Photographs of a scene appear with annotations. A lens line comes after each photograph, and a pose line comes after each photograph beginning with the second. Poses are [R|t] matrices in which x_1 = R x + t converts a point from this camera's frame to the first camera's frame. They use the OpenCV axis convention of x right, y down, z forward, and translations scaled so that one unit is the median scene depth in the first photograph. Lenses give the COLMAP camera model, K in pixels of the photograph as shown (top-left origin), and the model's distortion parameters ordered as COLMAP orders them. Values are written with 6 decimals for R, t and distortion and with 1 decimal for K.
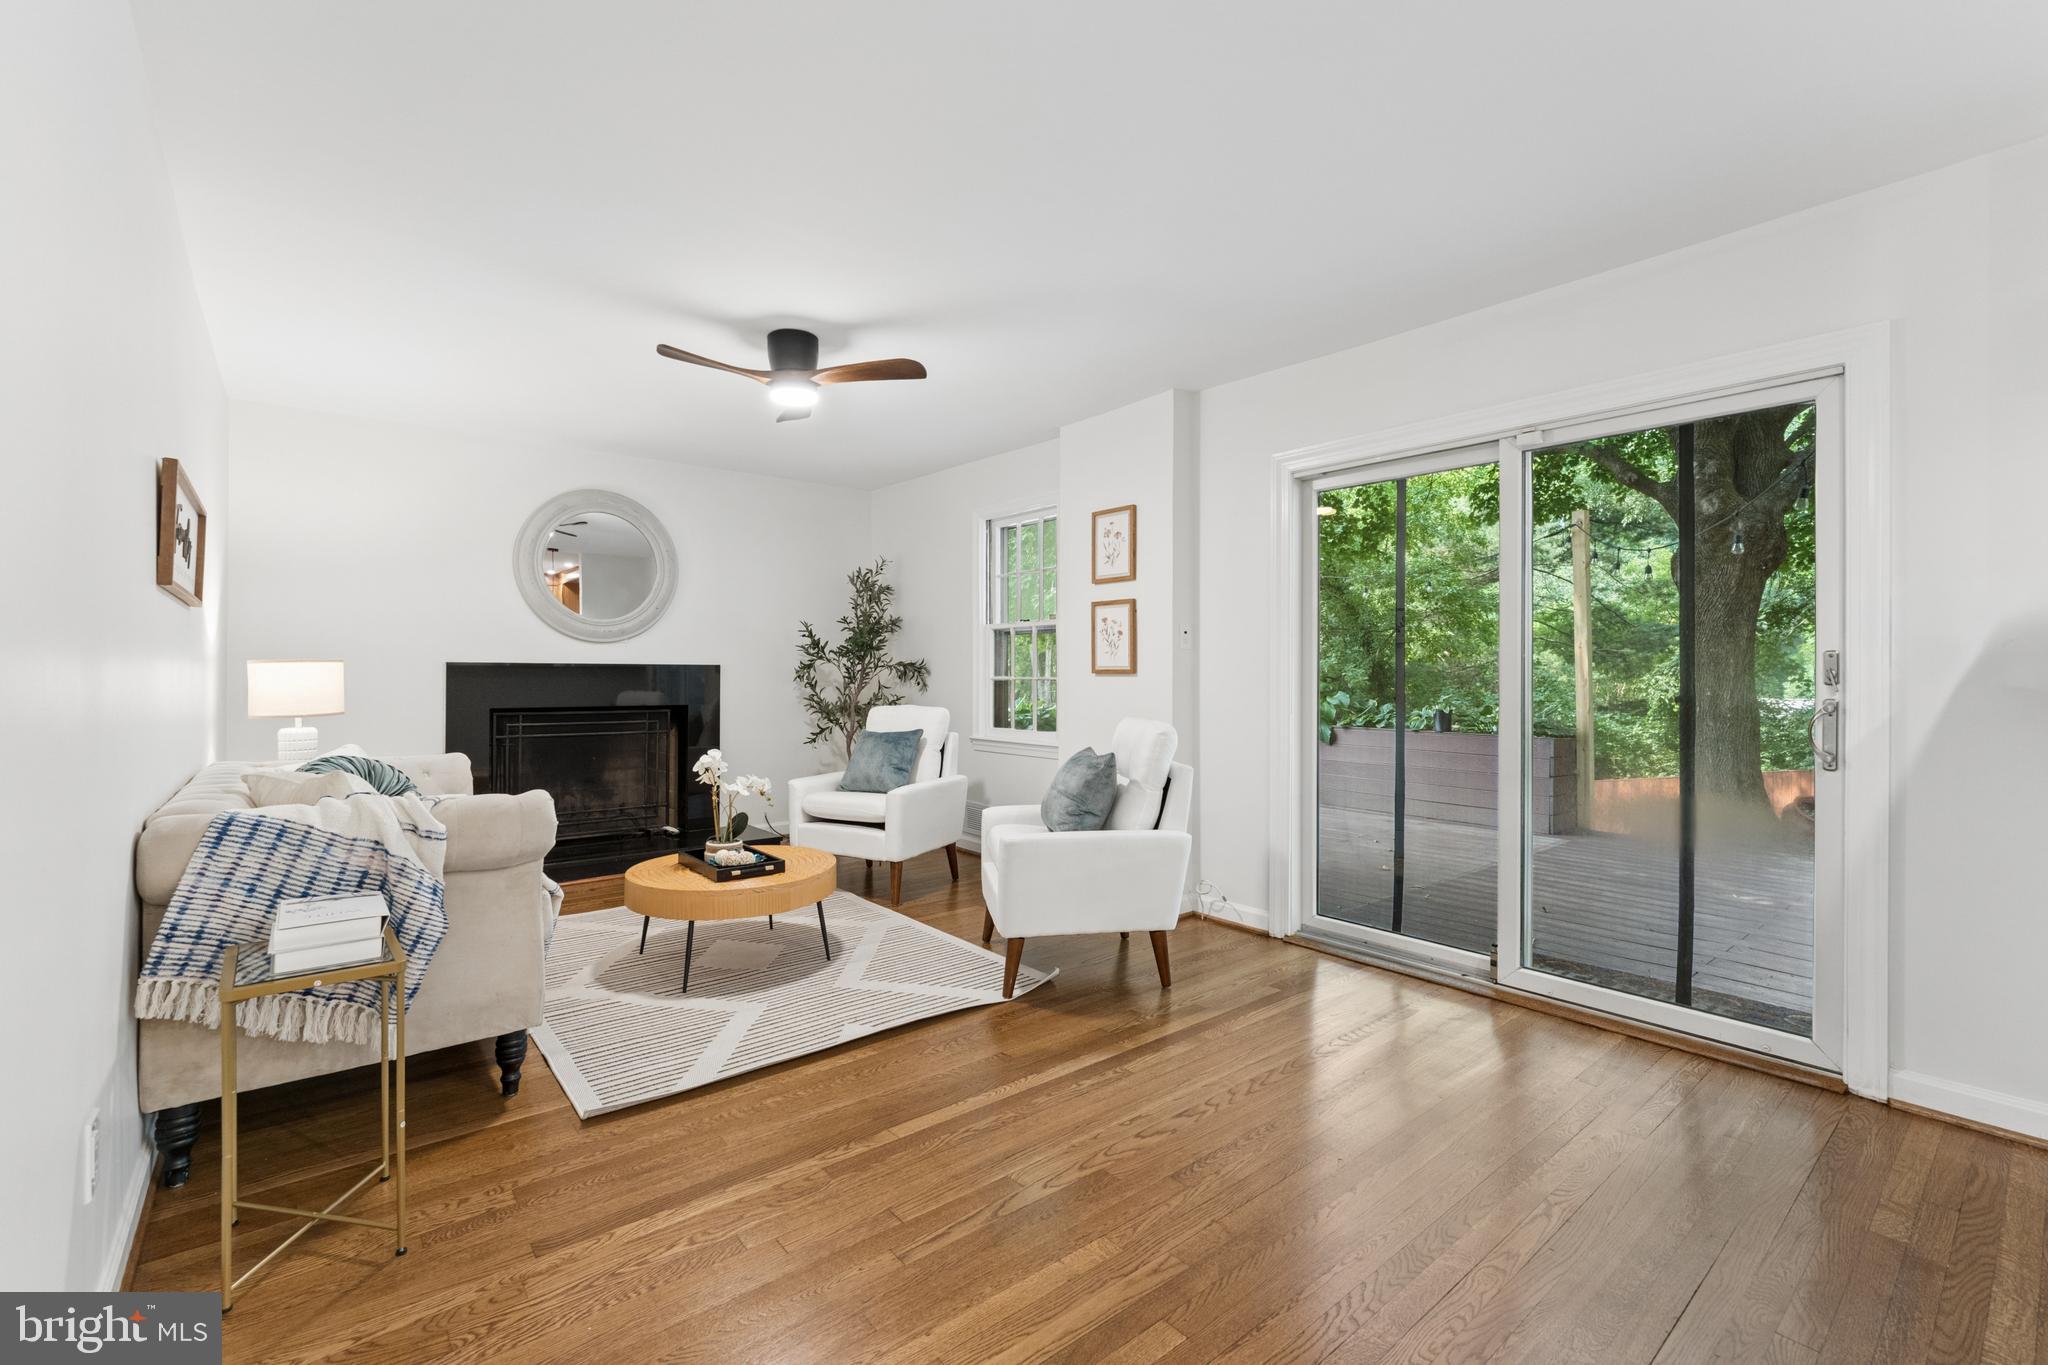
lens RADIAL K [[873.7, 0, 1024.0], [0, 873.7, 682.5], [0, 0, 1]] dist [-0.001325, 0.000078]
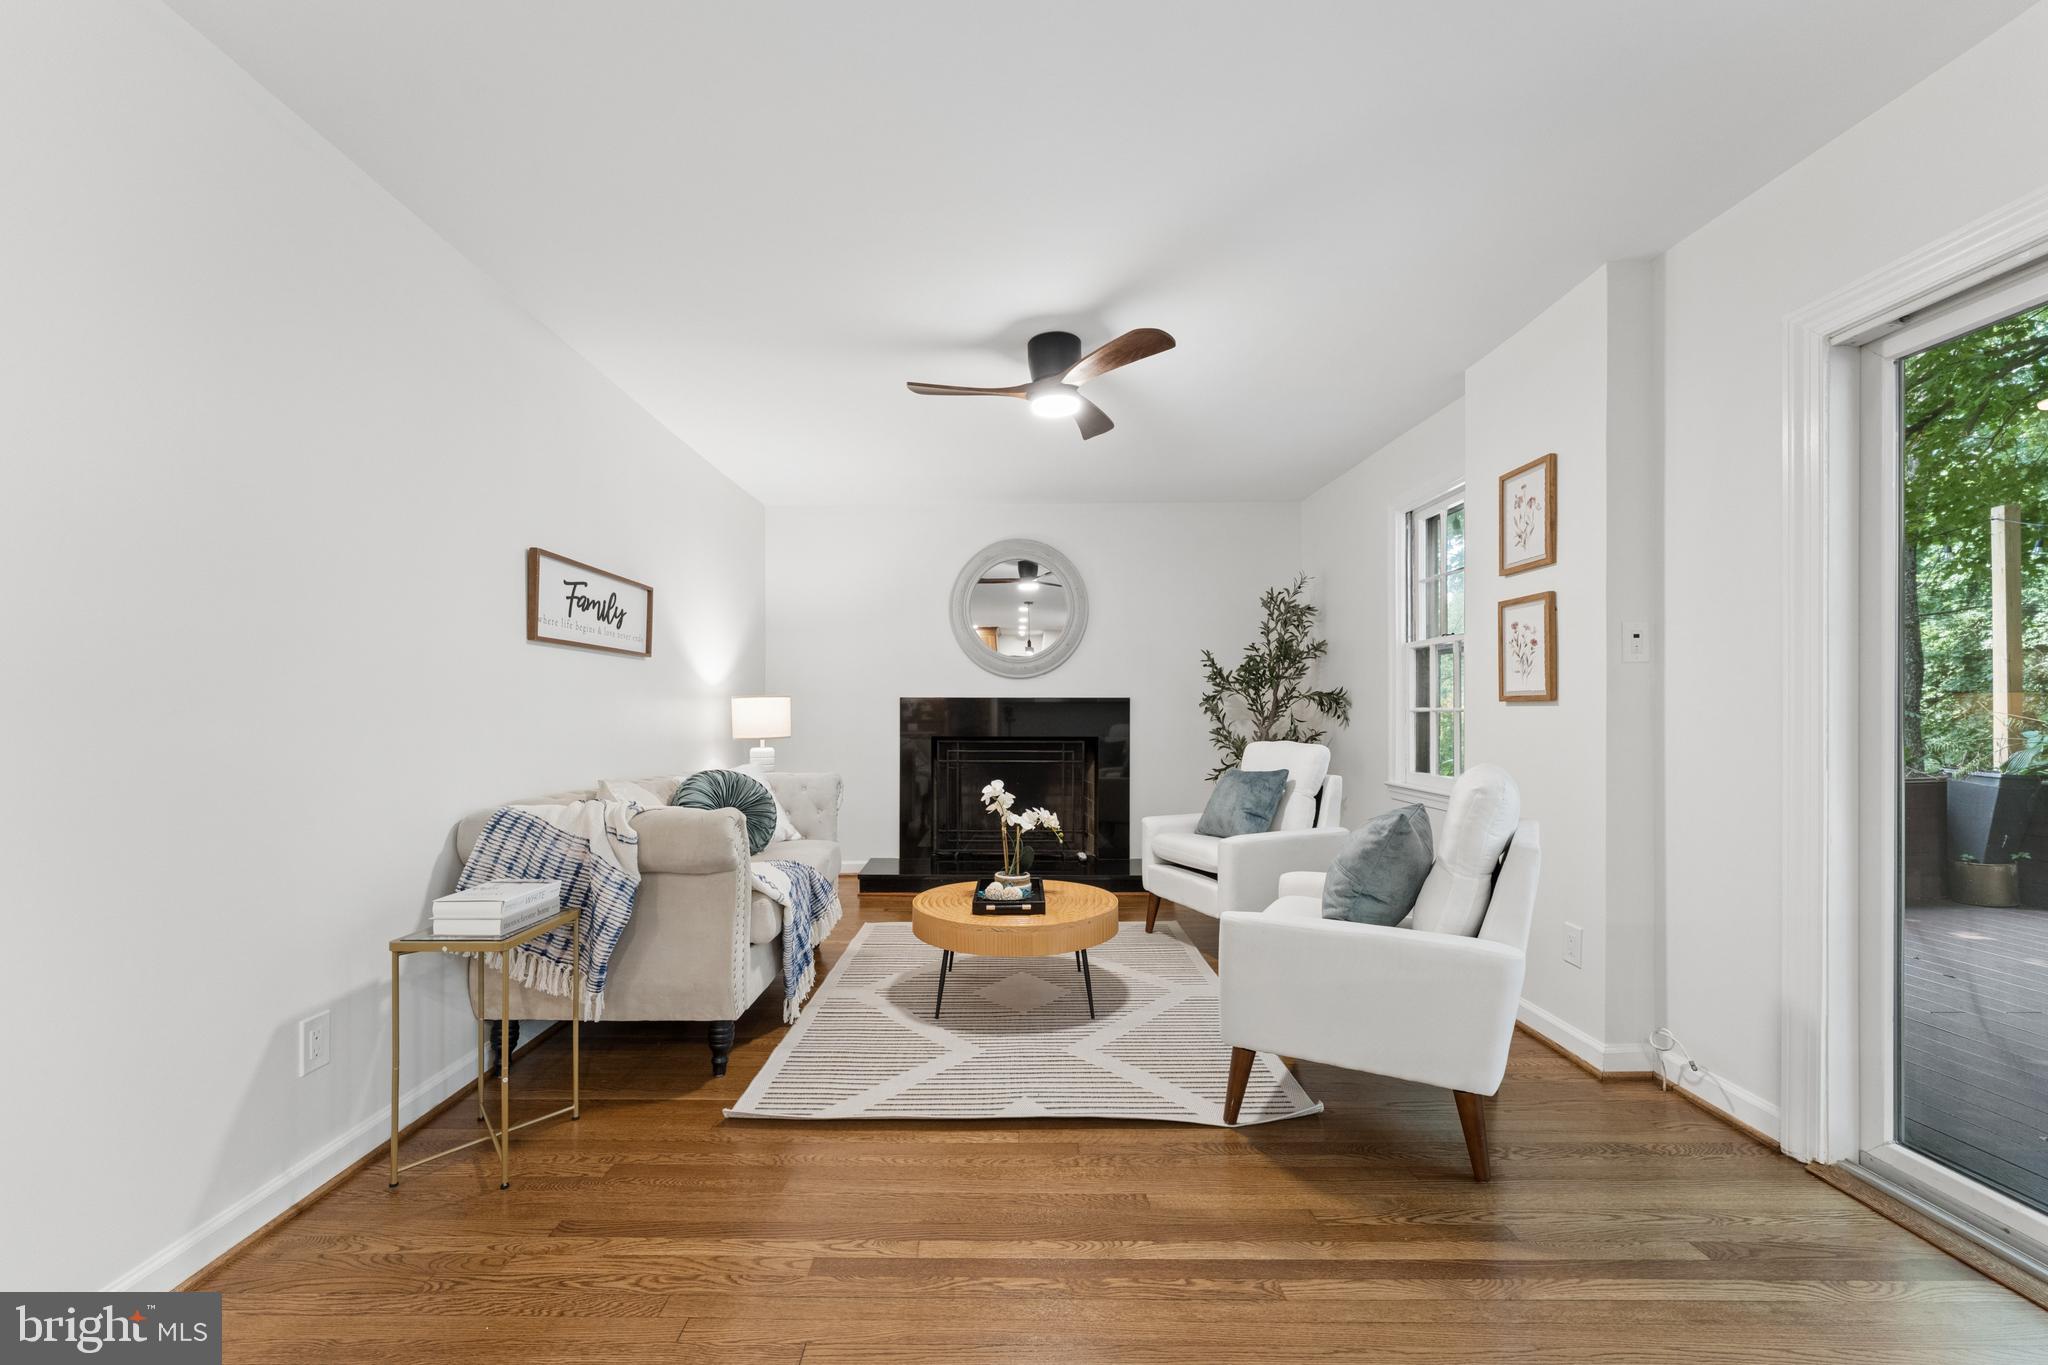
lens RADIAL K [[841.2, 0, 1013.0], [0, 841.2, 717.1], [0, 0, 1]] dist [0.000130, -0.000021]
pose [[0.769797, 0.002219, -0.638284, 0.262634], [-0.003081, 0.999995, -0.000239, 0.004873], [0.638281, 0.002150, 0.769801, 0.265872]]
